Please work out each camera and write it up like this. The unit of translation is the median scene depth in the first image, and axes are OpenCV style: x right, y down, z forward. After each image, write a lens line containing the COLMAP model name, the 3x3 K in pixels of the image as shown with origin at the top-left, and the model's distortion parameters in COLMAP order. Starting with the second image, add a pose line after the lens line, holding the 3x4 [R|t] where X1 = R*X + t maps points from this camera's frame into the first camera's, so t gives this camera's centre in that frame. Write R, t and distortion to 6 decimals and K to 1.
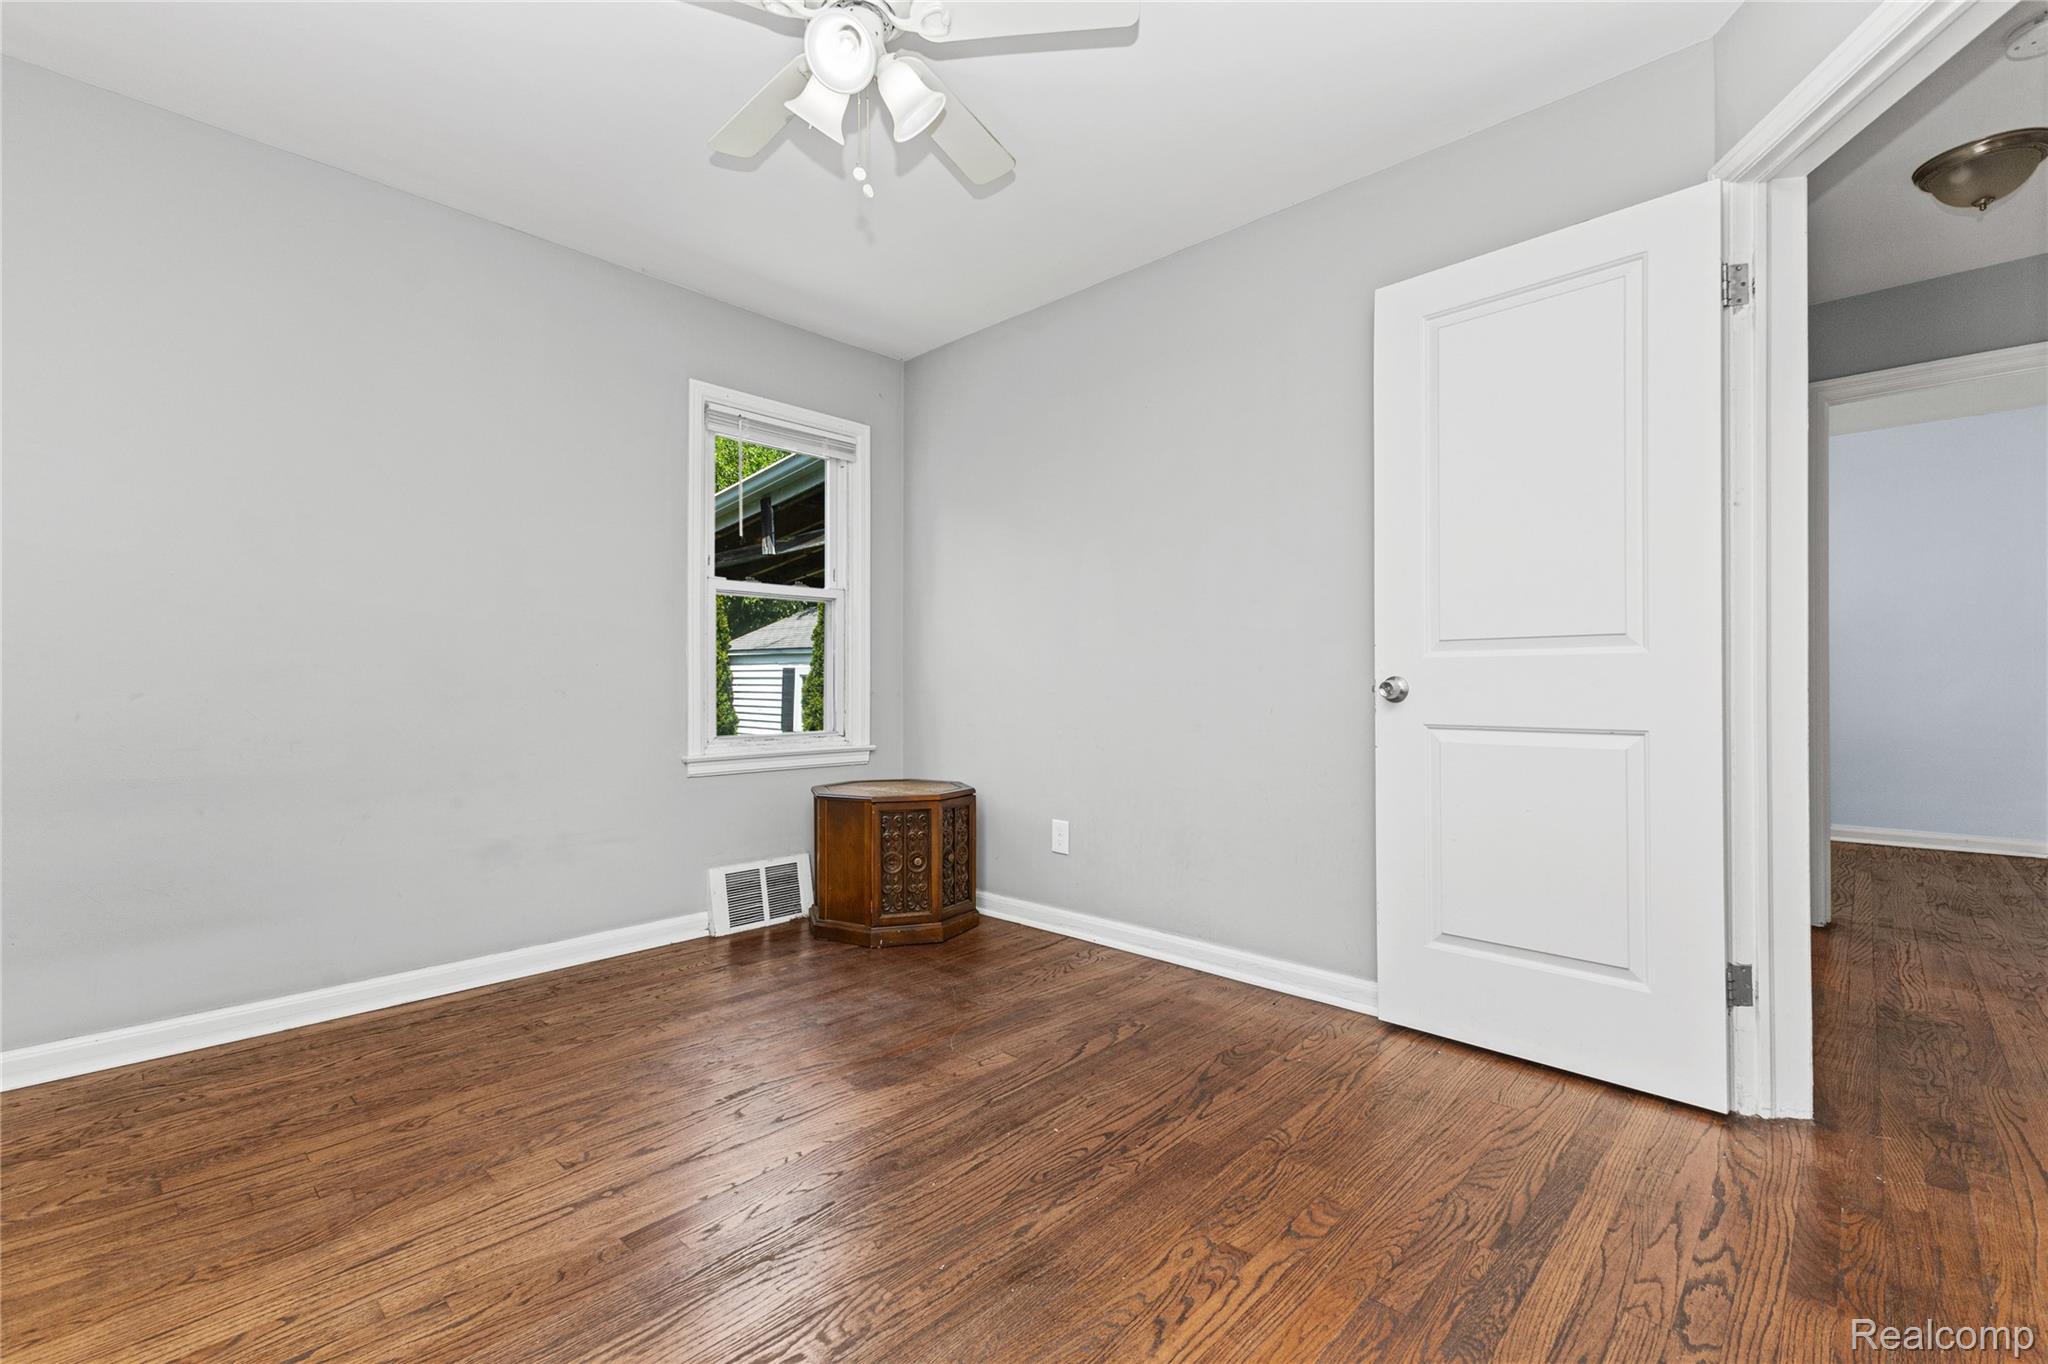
lens RADIAL K [[884.7, 0, 1025.9], [0, 884.7, 689.1], [0, 0, 1]] dist [0.018915, -0.006399]
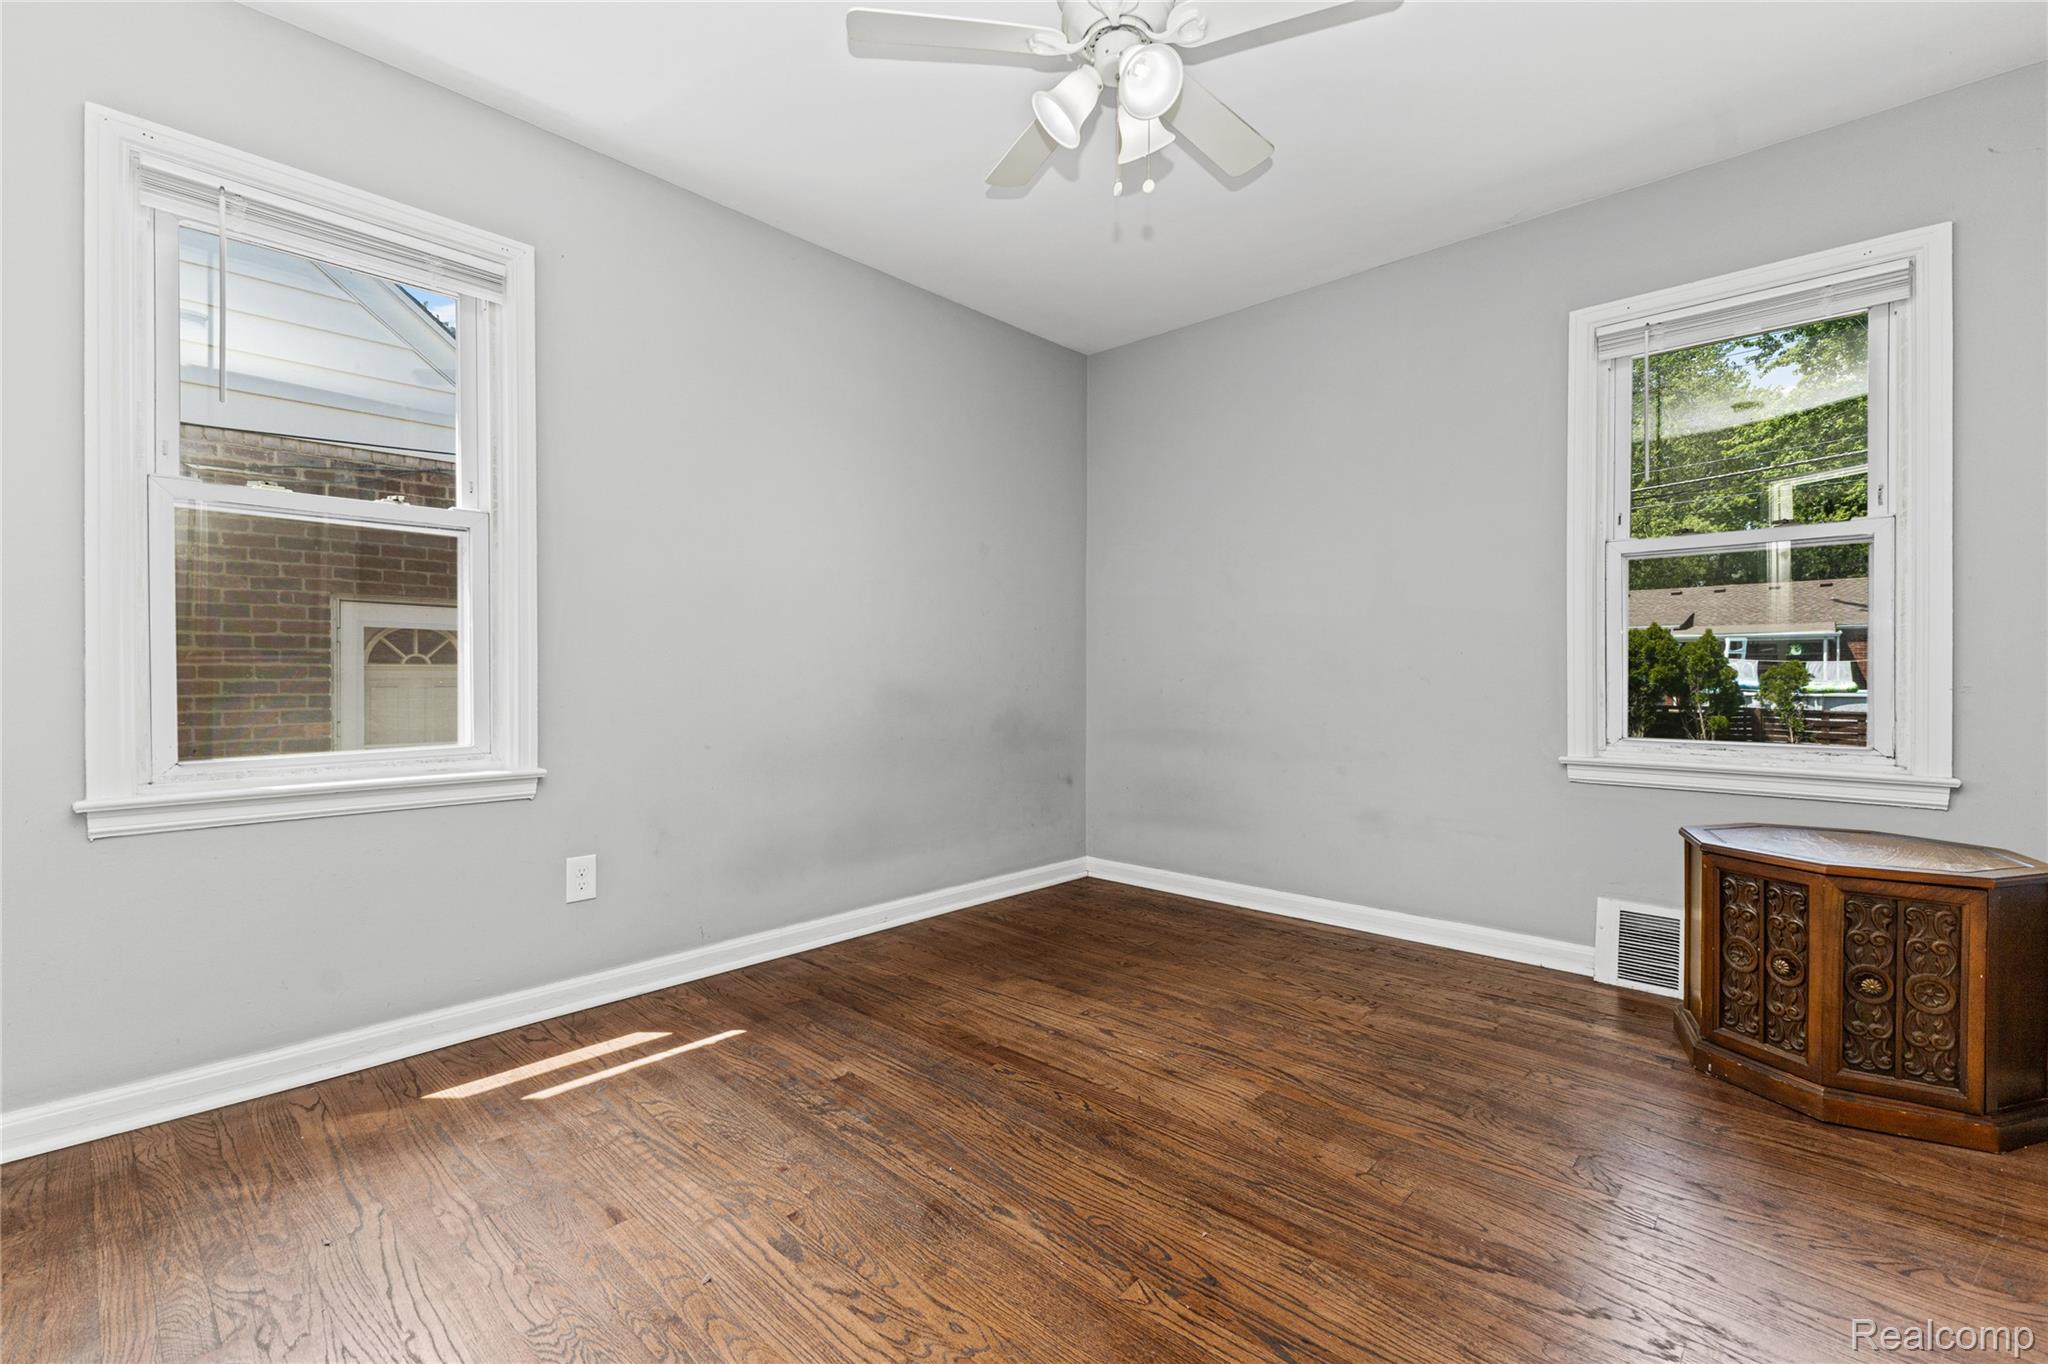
lens RADIAL K [[884.7, 0, 1034.4], [0, 884.7, 683.8], [0, 0, 1]] dist [0.018915, -0.006399]
pose [[0.014706, 0.012403, -0.999815, 0.571953], [-0.004943, 0.999912, 0.012332, -0.003322], [0.999880, 0.004760, 0.014766, 0.580200]]
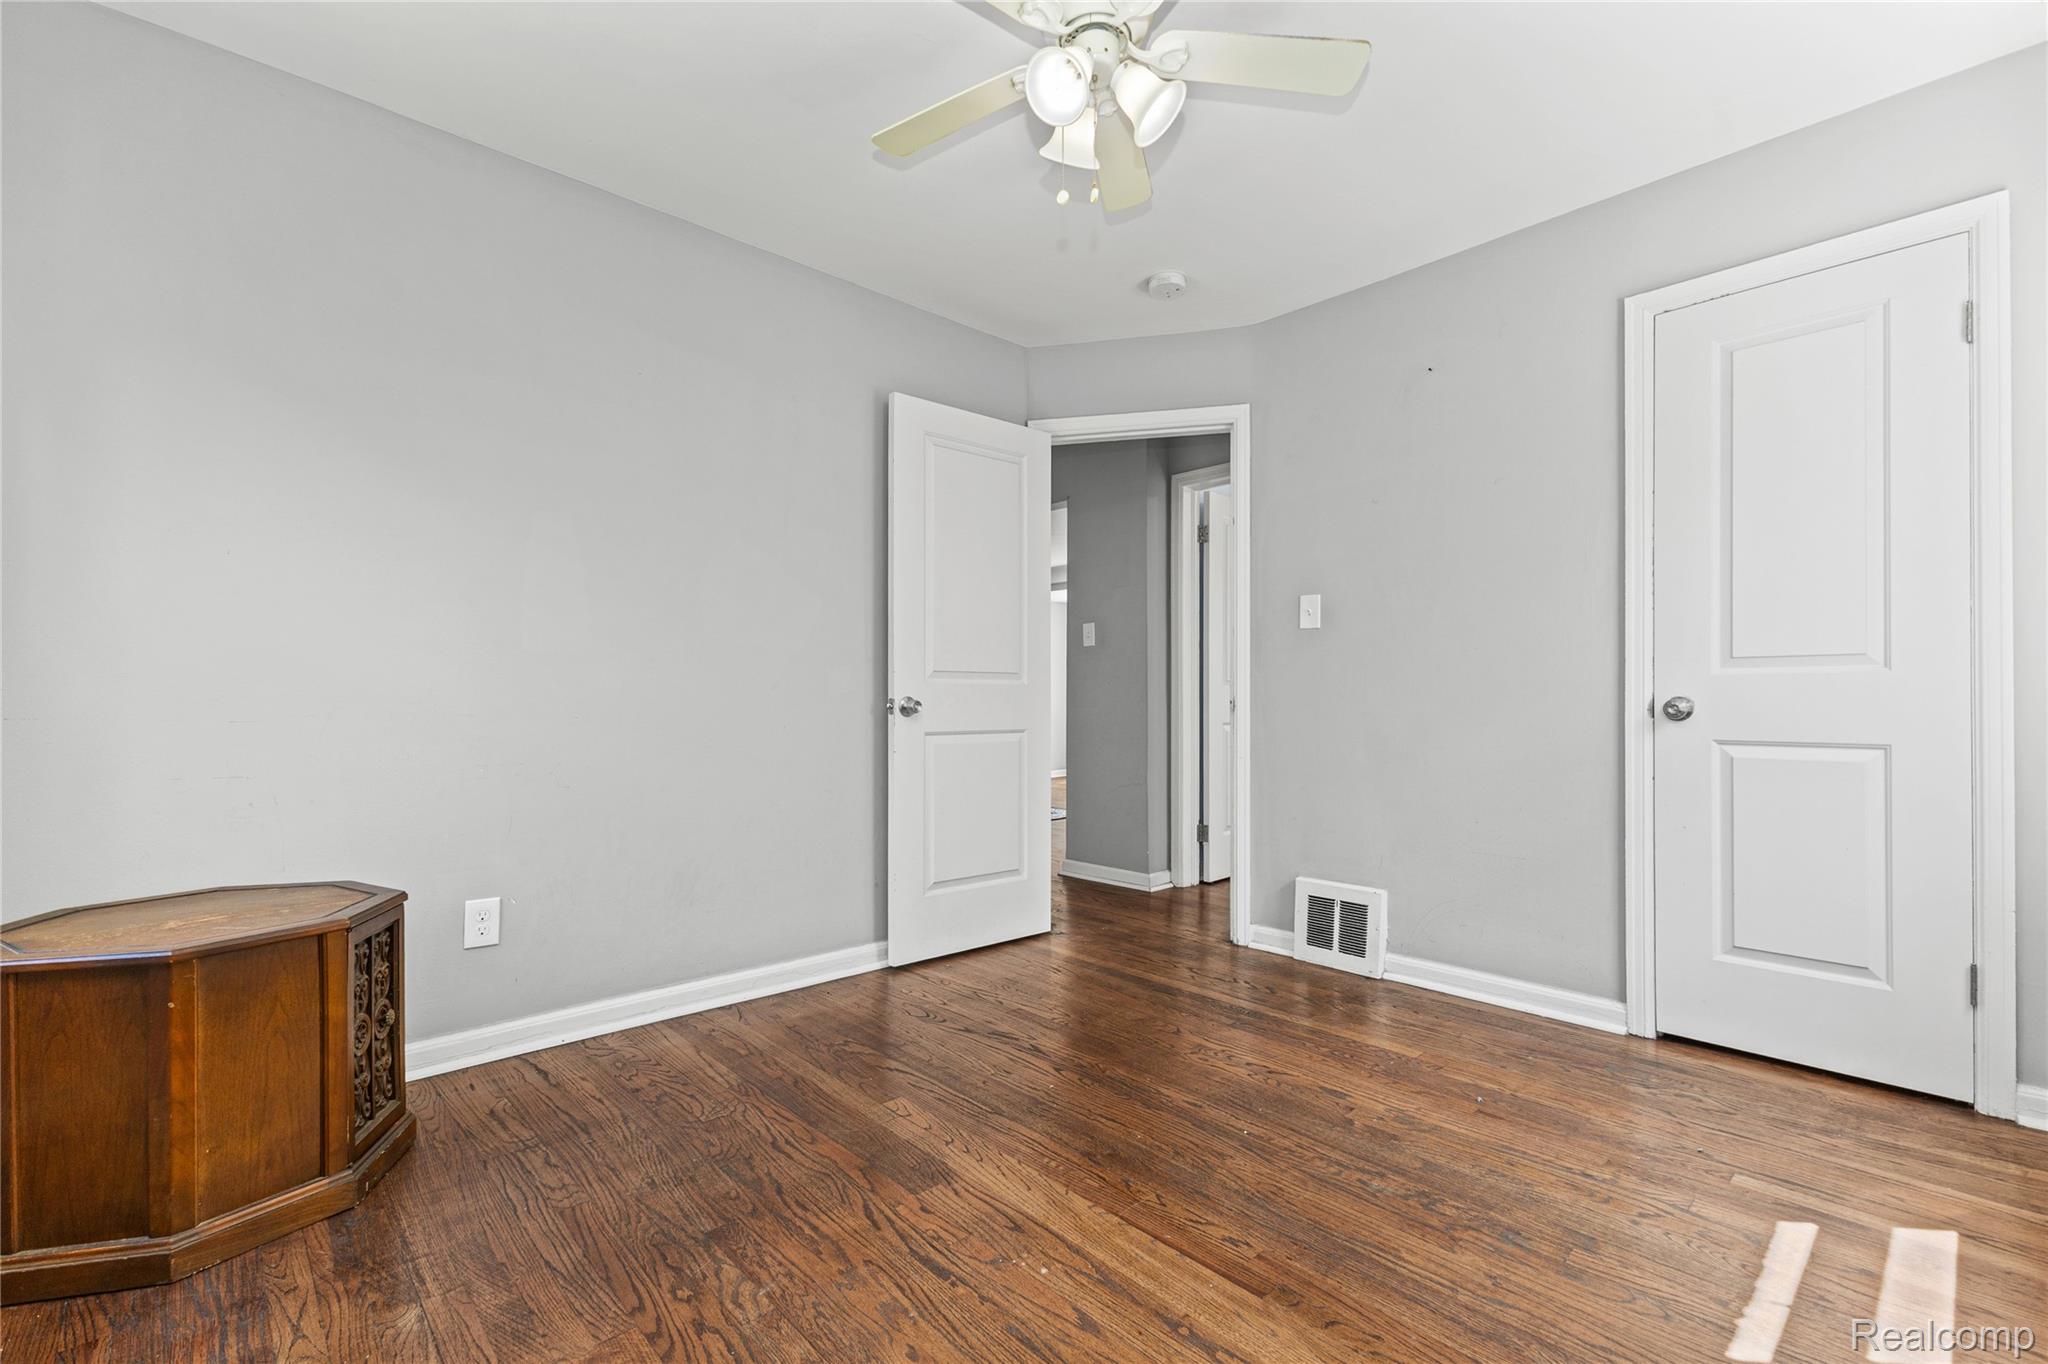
lens RADIAL K [[884.7, 0, 1007.5], [0, 884.7, 700.7], [0, 0, 1]] dist [0.018915, -0.006399]
pose [[0.082048, 0.003441, 0.996622, -0.796566], [0.004583, 0.999982, -0.003830, -0.007194], [-0.996618, 0.004881, 0.082031, 0.667481]]
